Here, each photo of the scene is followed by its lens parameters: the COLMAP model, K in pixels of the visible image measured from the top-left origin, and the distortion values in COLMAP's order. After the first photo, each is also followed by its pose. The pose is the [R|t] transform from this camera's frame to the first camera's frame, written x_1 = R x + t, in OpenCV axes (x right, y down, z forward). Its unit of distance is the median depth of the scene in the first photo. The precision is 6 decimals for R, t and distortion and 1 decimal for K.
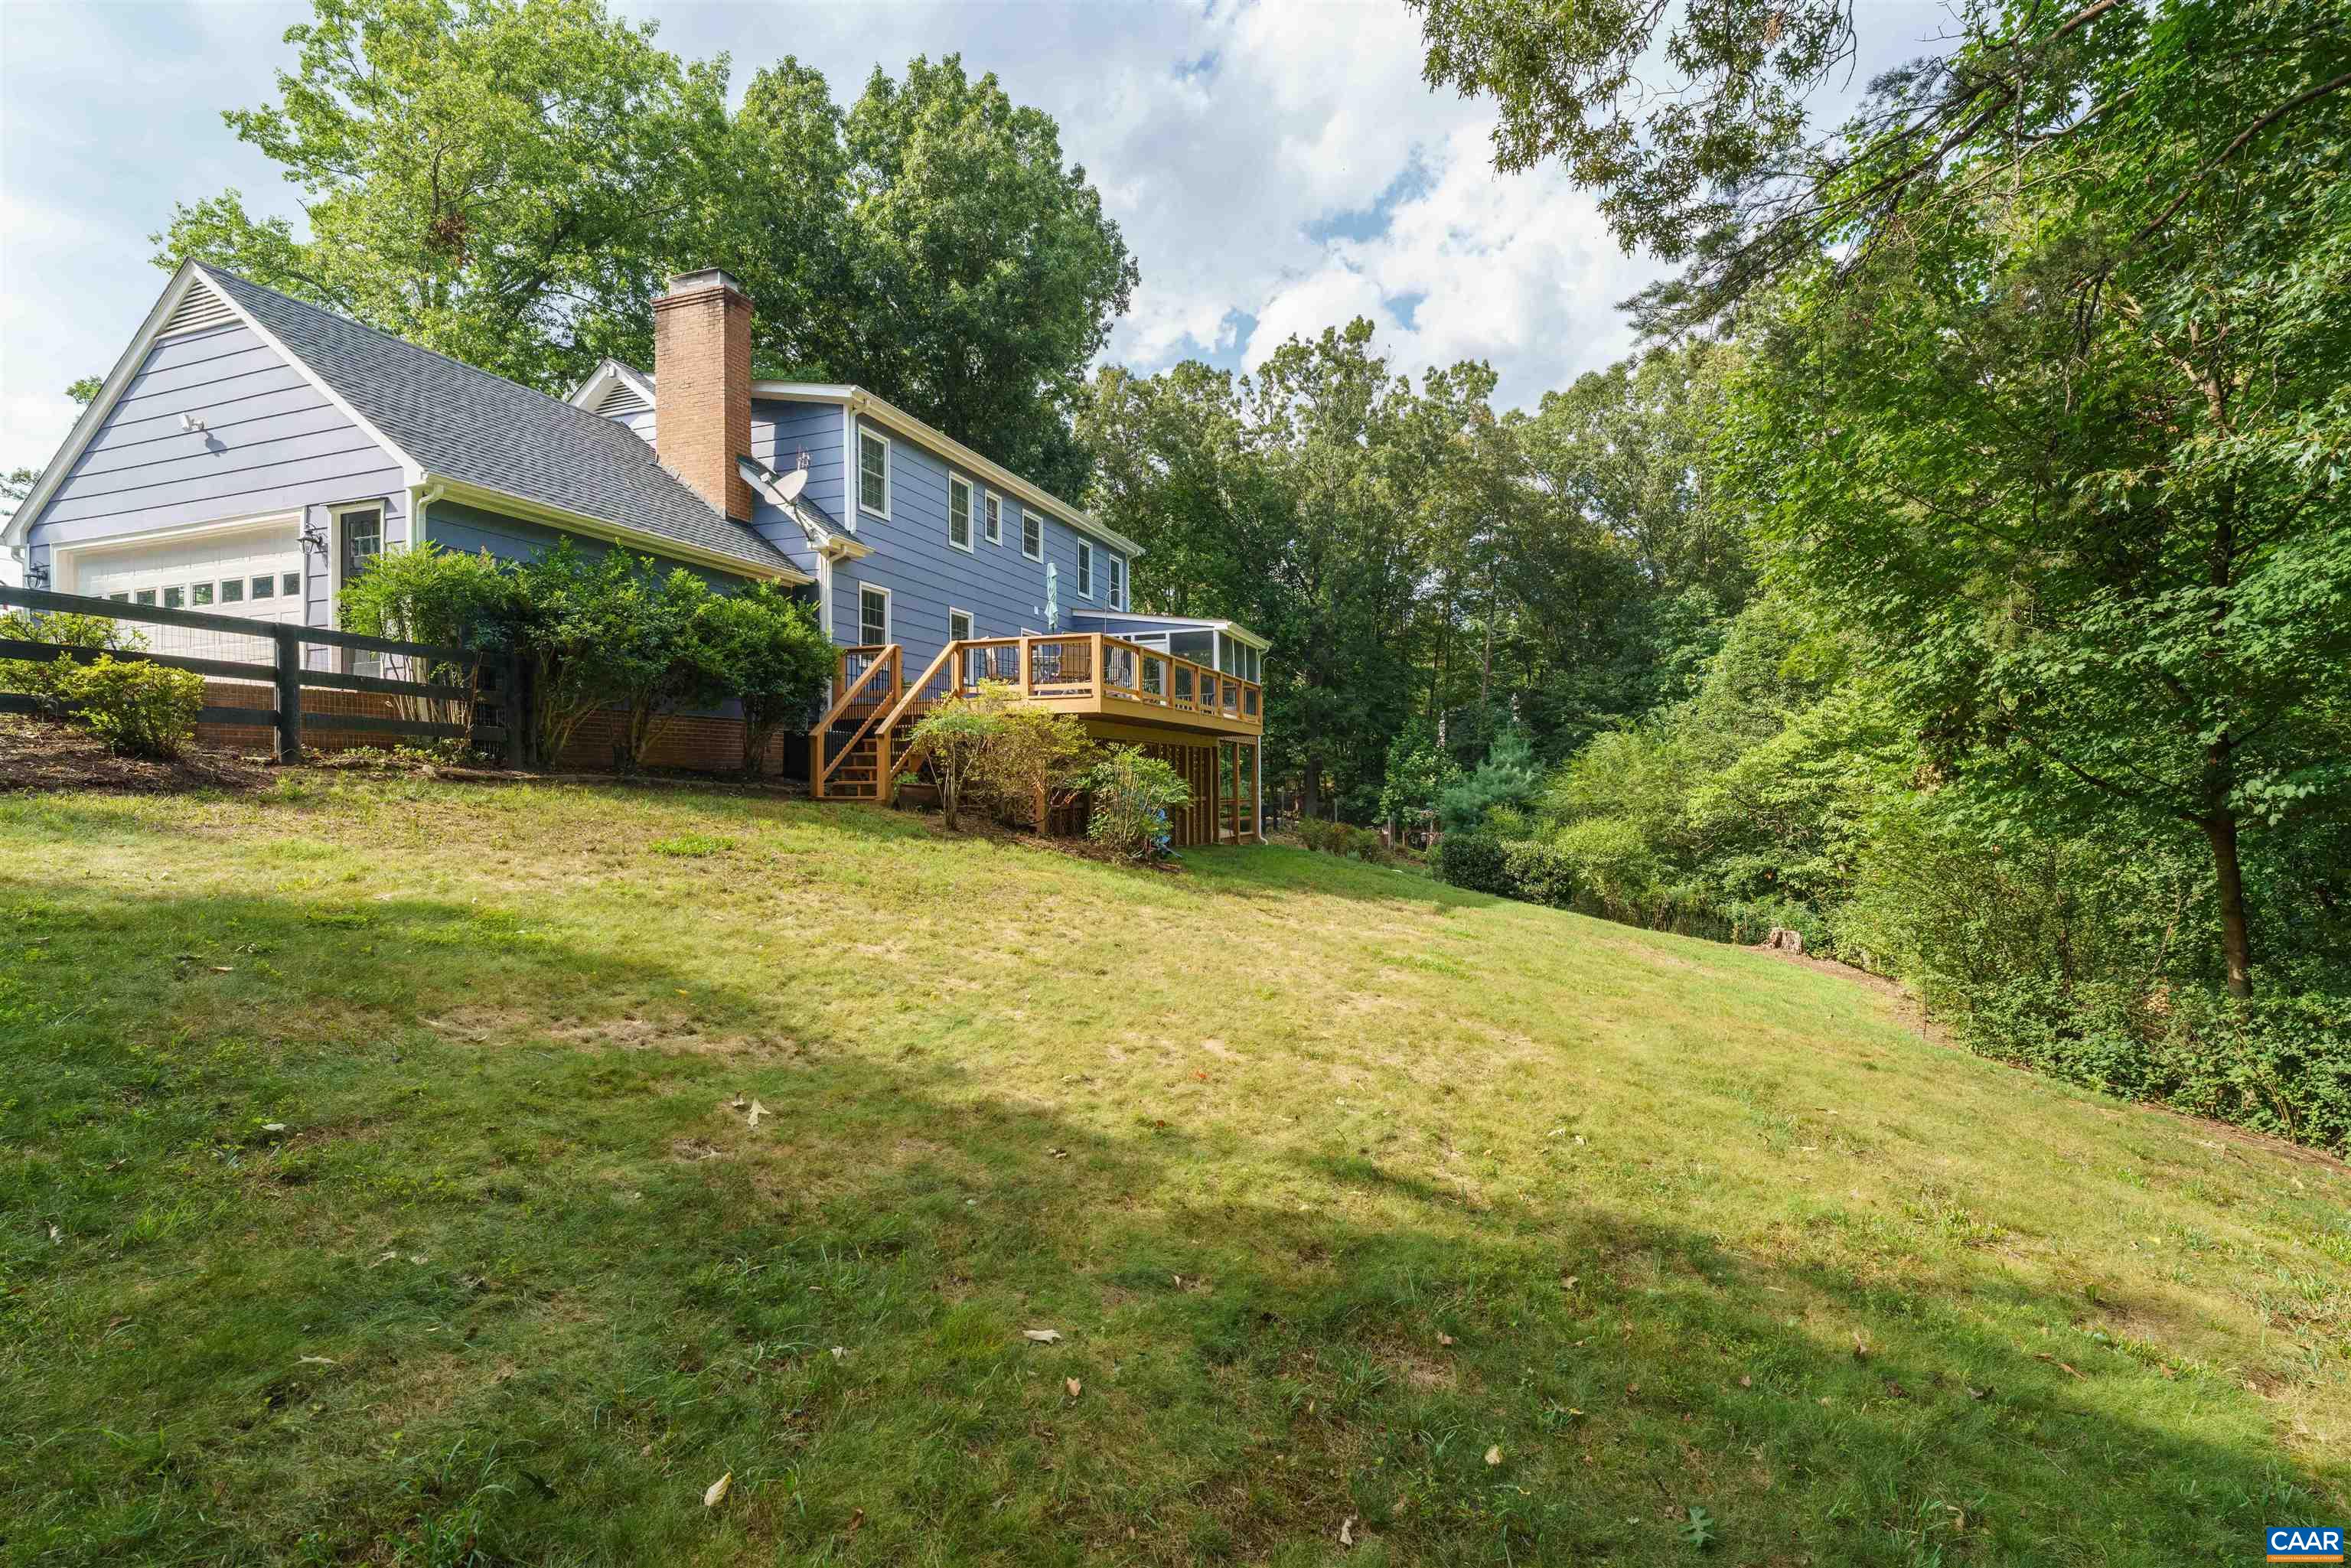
lens RADIAL K [[1062.1, 0, 1168.2], [0, 1062.1, 773.9], [0, 0, 1]] dist [-0.000548, -0.000200]
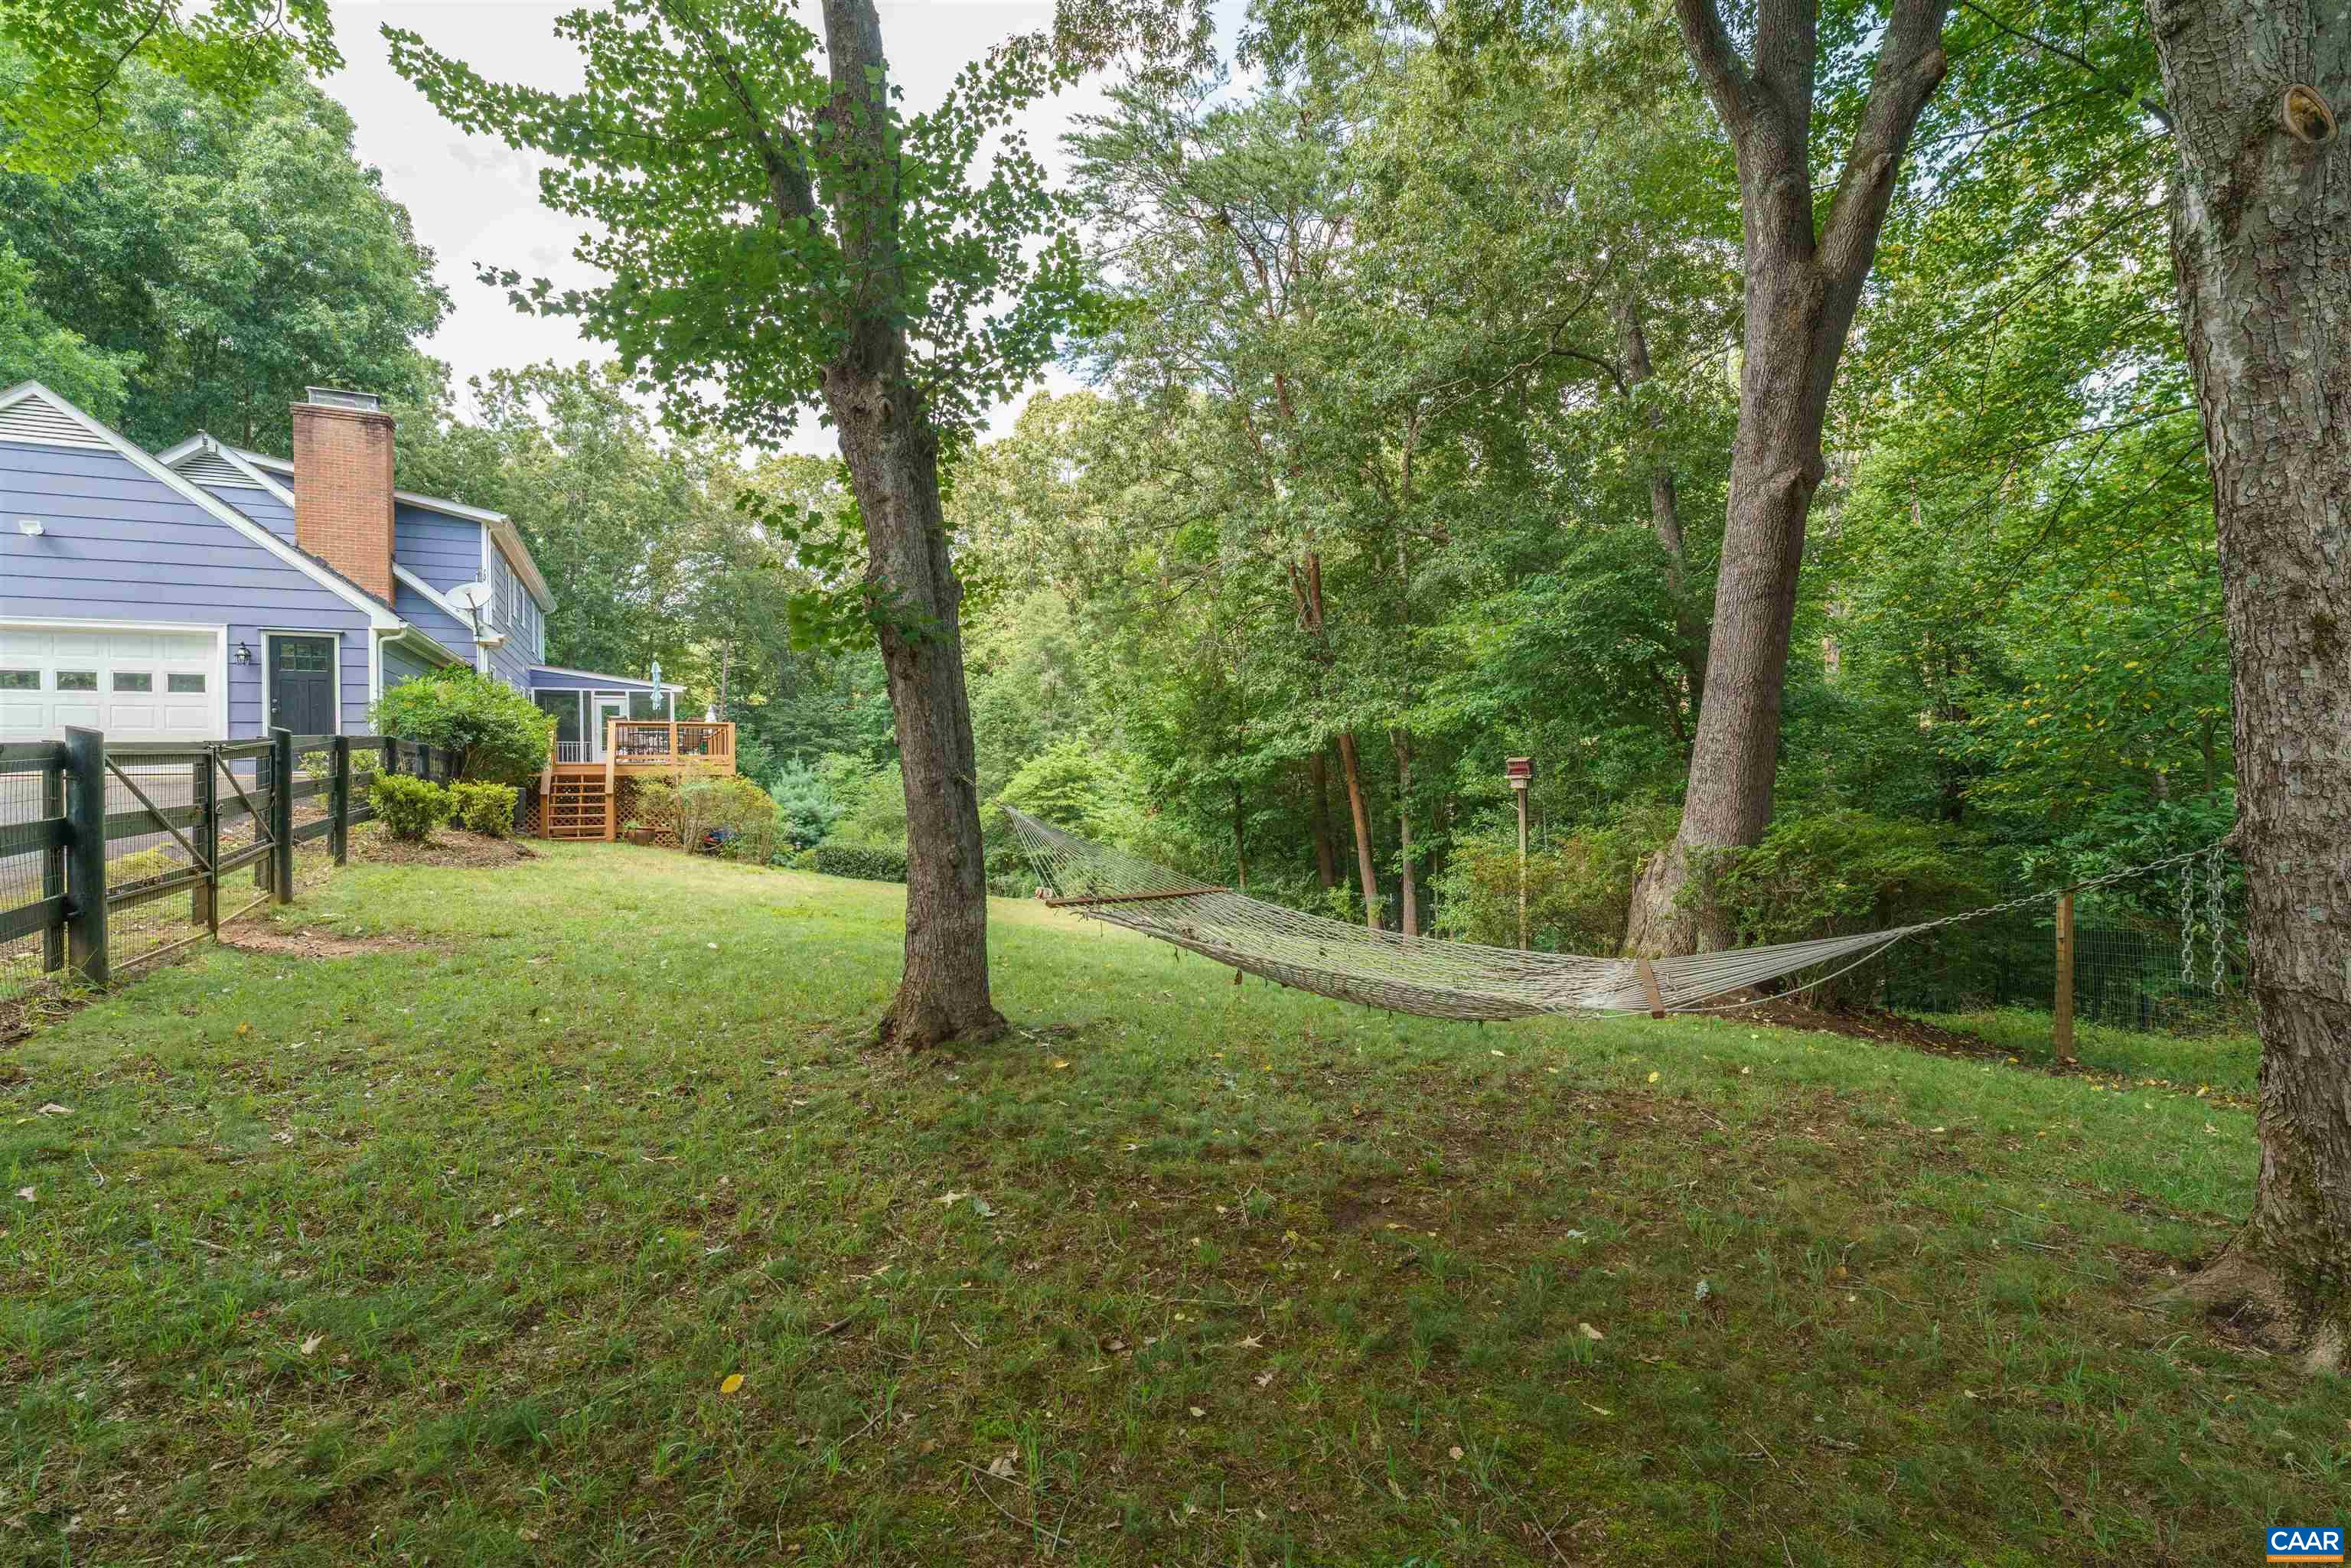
lens RADIAL K [[1062.1, 0, 1175.2], [0, 1062.1, 786.2], [0, 0, 1]] dist [-0.000548, -0.000200]
pose [[0.693113, -0.006515, 0.720799, -0.208752], [-0.003179, 0.999922, 0.012095, -0.017916], [-0.720822, -0.010674, 0.693039, -0.149262]]
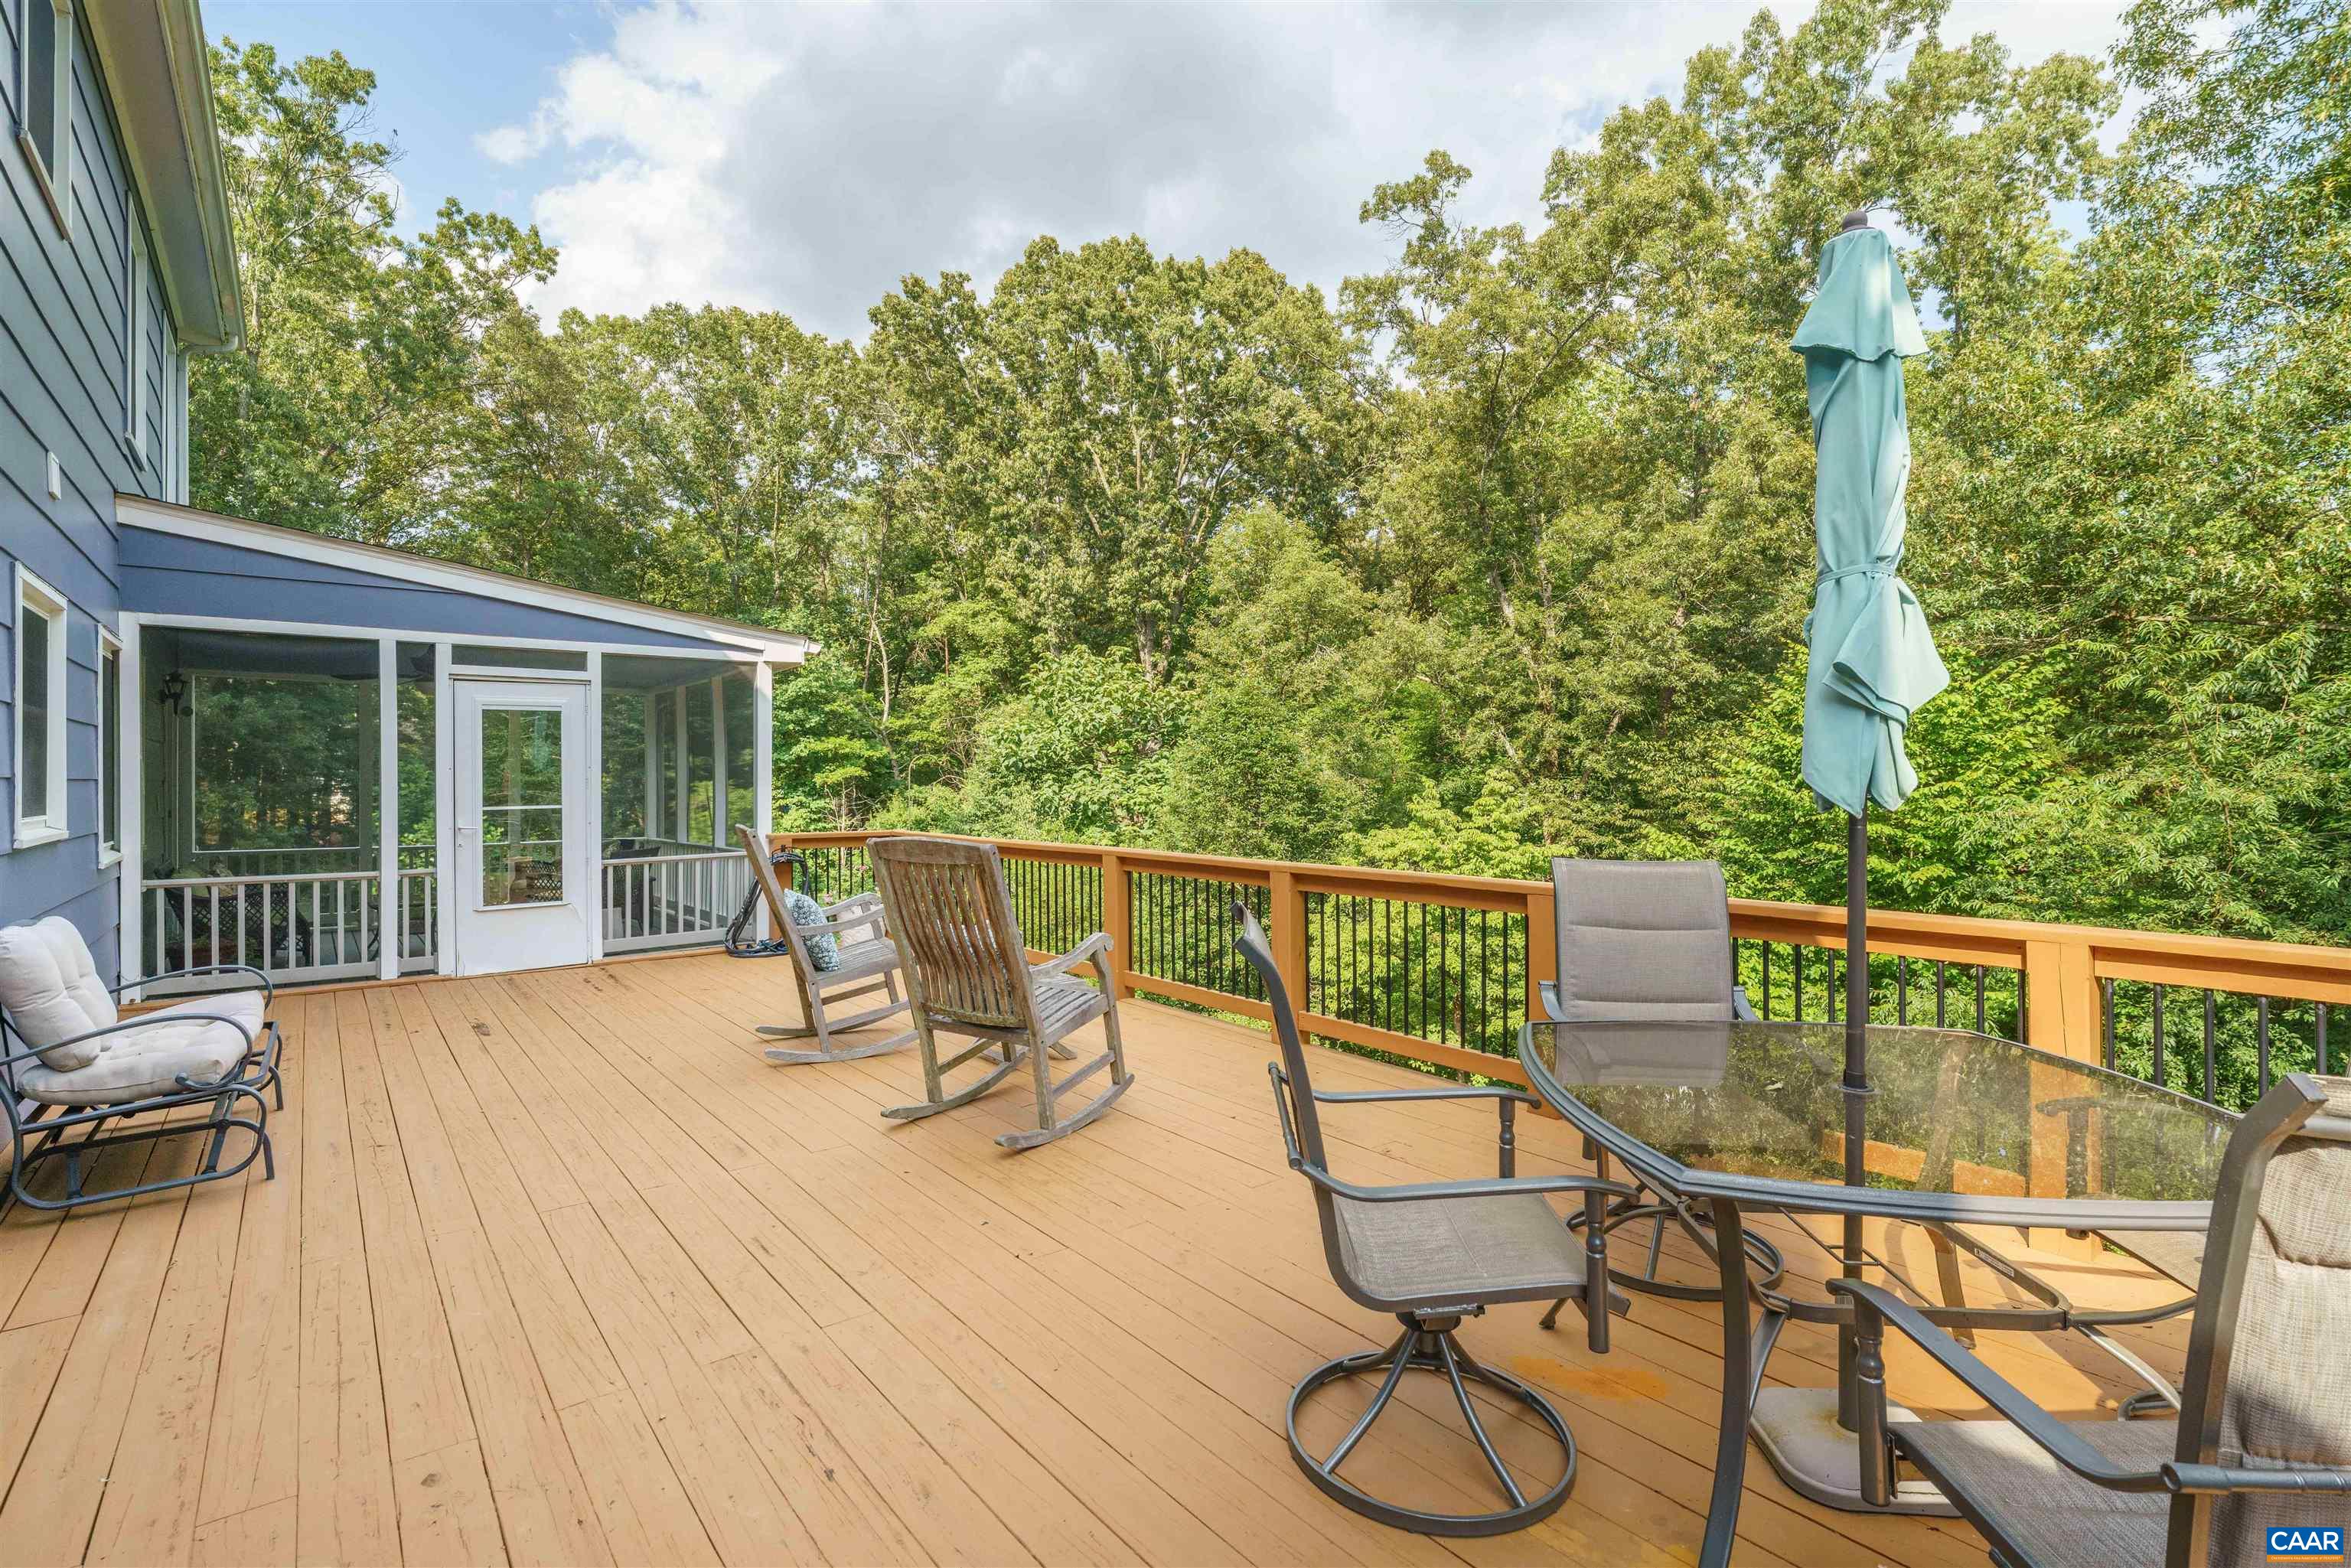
lens RADIAL K [[1062.1, 0, 1165.9], [0, 1062.1, 775.0], [0, 0, 1]] dist [-0.000548, -0.000200]
pose [[0.513456, 0.002857, 0.858111, -0.079950], [-0.004400, 0.999990, -0.000697, -0.045629], [-0.858105, -0.003418, 0.513463, 0.329205]]
